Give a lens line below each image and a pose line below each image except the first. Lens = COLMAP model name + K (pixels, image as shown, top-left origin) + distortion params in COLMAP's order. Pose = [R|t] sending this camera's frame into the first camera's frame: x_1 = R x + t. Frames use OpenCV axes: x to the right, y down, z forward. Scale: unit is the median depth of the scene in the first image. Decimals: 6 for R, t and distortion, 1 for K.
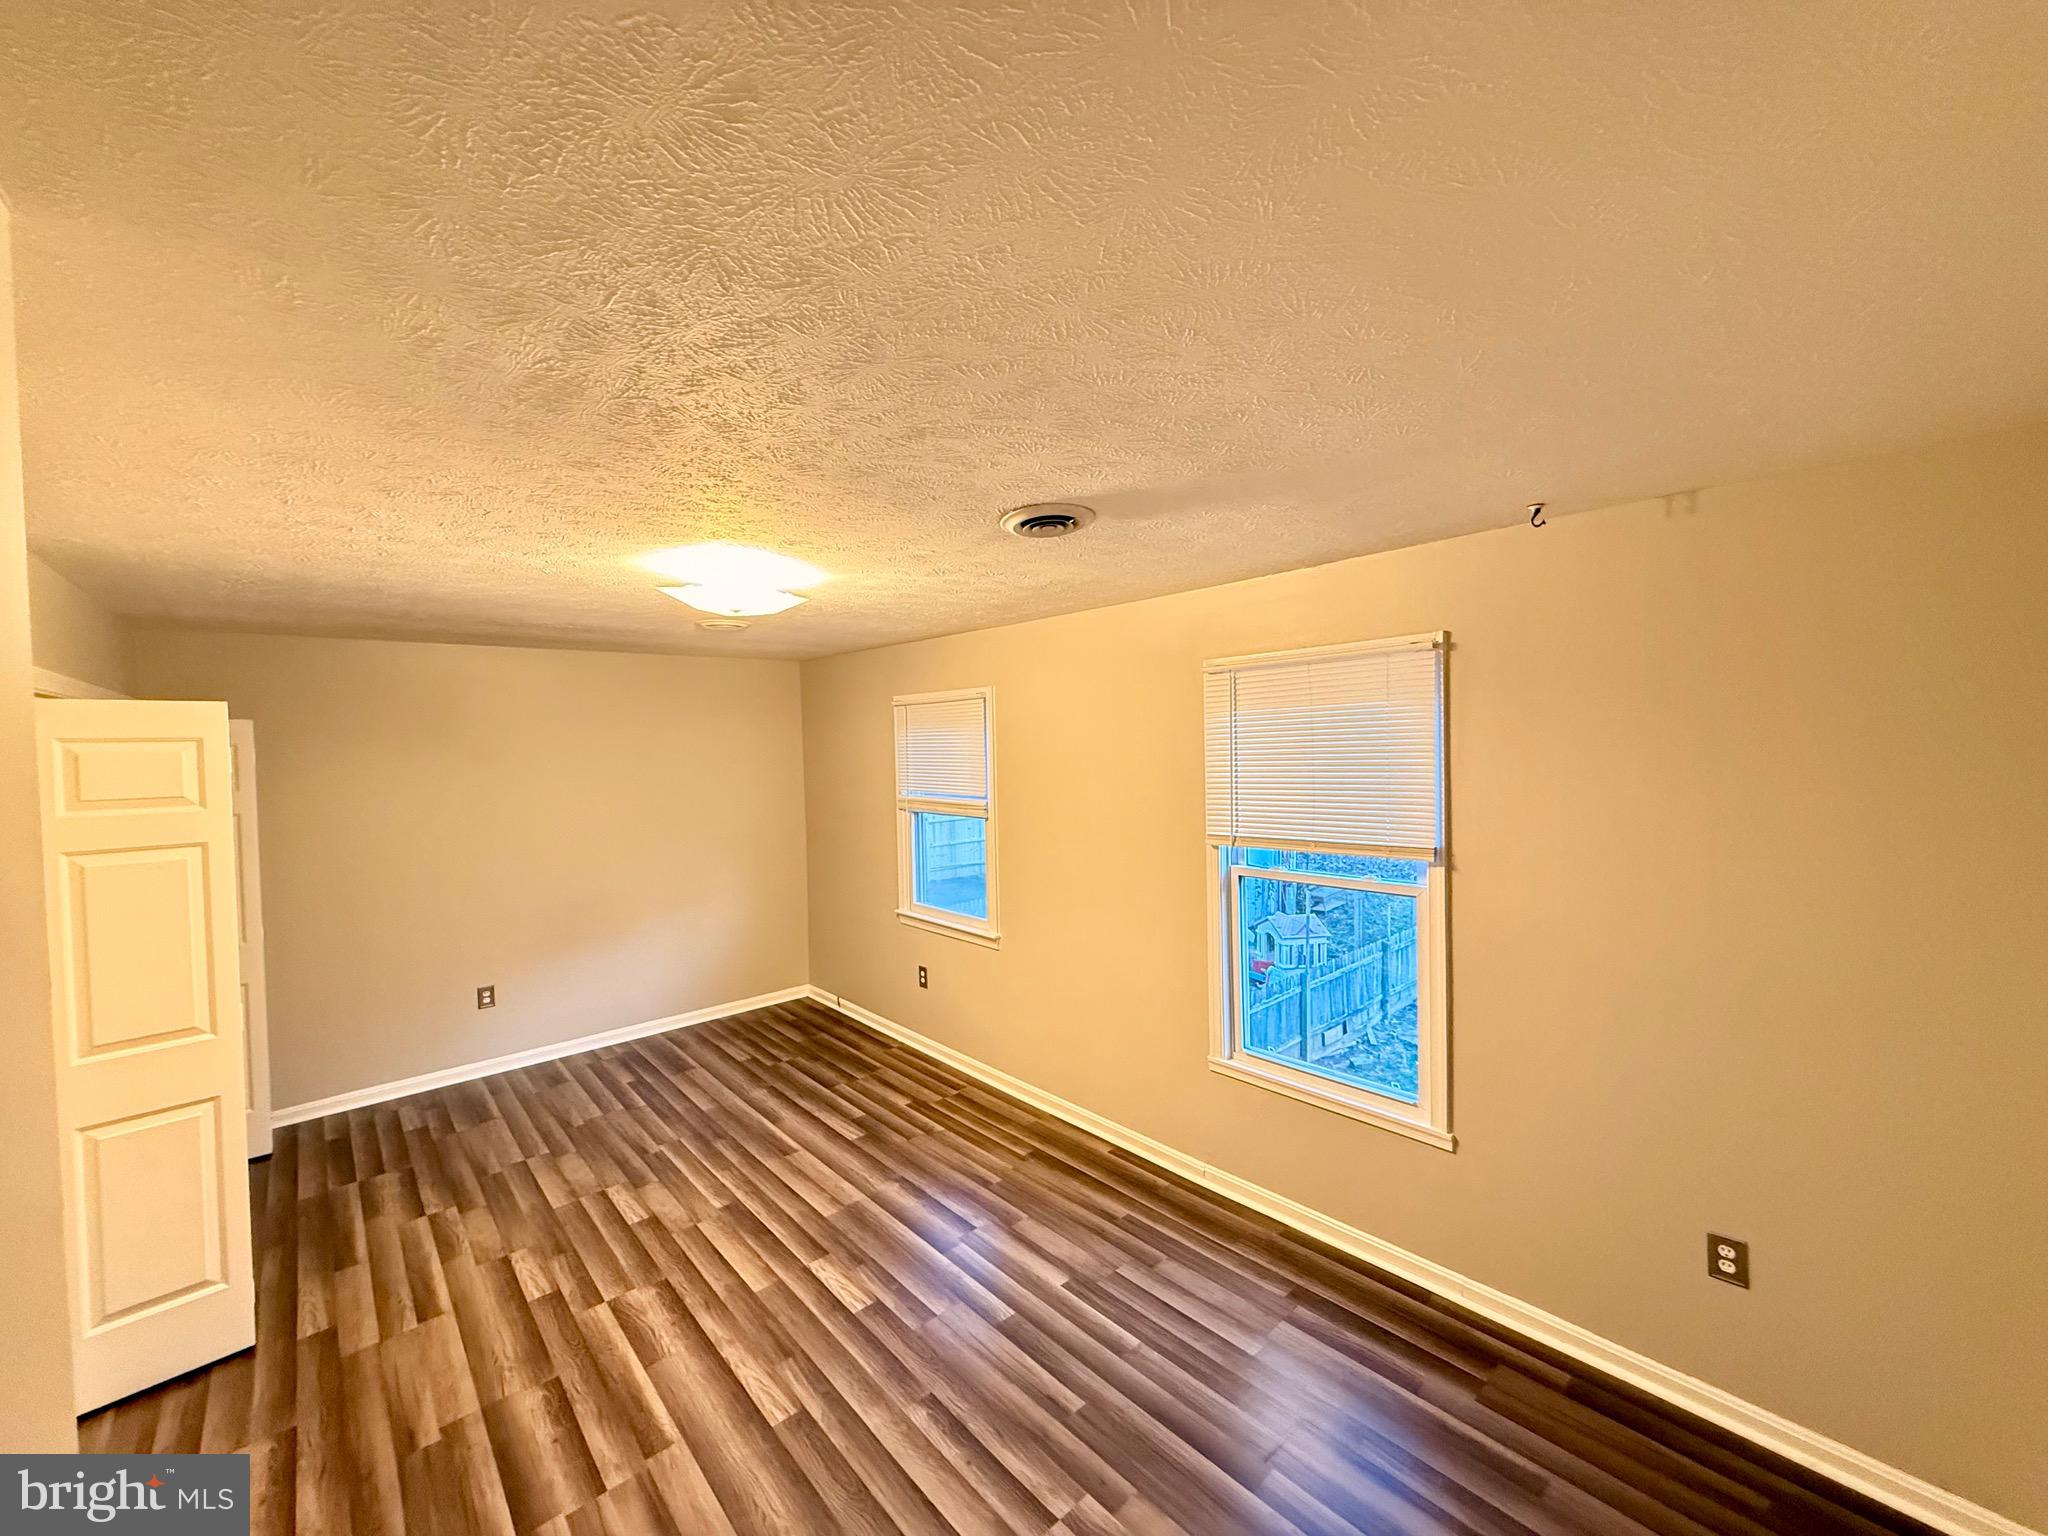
lens RADIAL K [[813.9, 0, 1028.9], [0, 813.9, 768.9], [0, 0, 1]] dist [0.000662, 0.000228]
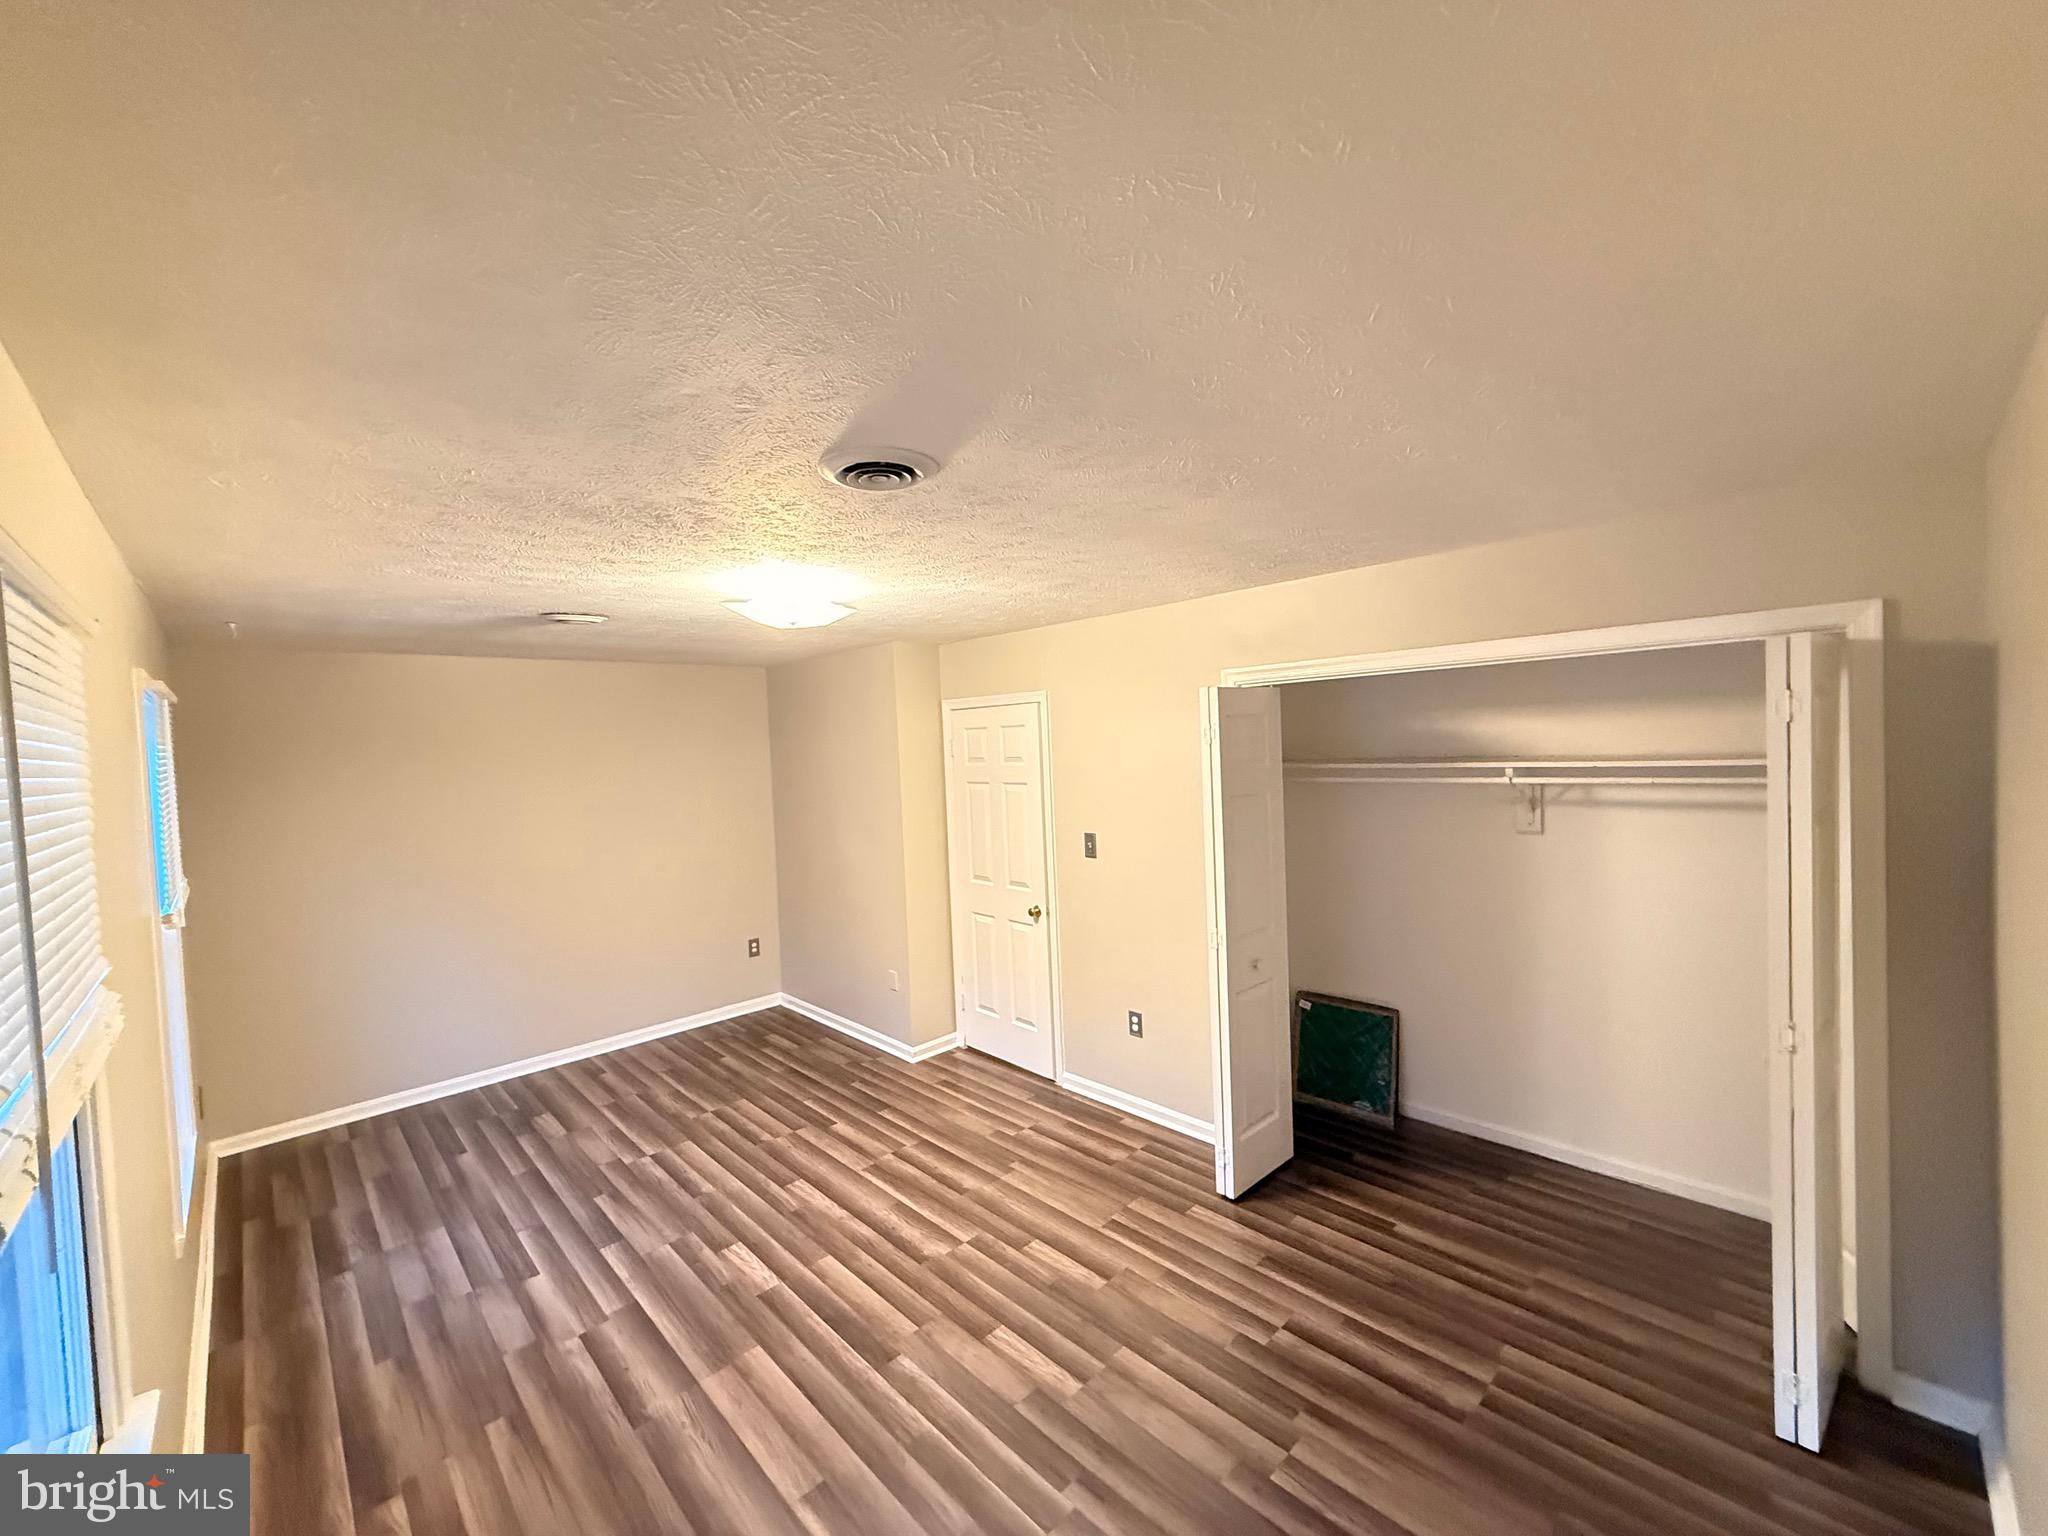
lens RADIAL K [[813.9, 0, 1023.3], [0, 813.9, 768.4], [0, 0, 1]] dist [0.000662, 0.000228]
pose [[-0.997303, 0.066788, -0.030429, -0.643583], [0.064410, 0.995224, 0.073358, -0.063985], [0.035183, 0.071200, -0.996841, 2.177911]]
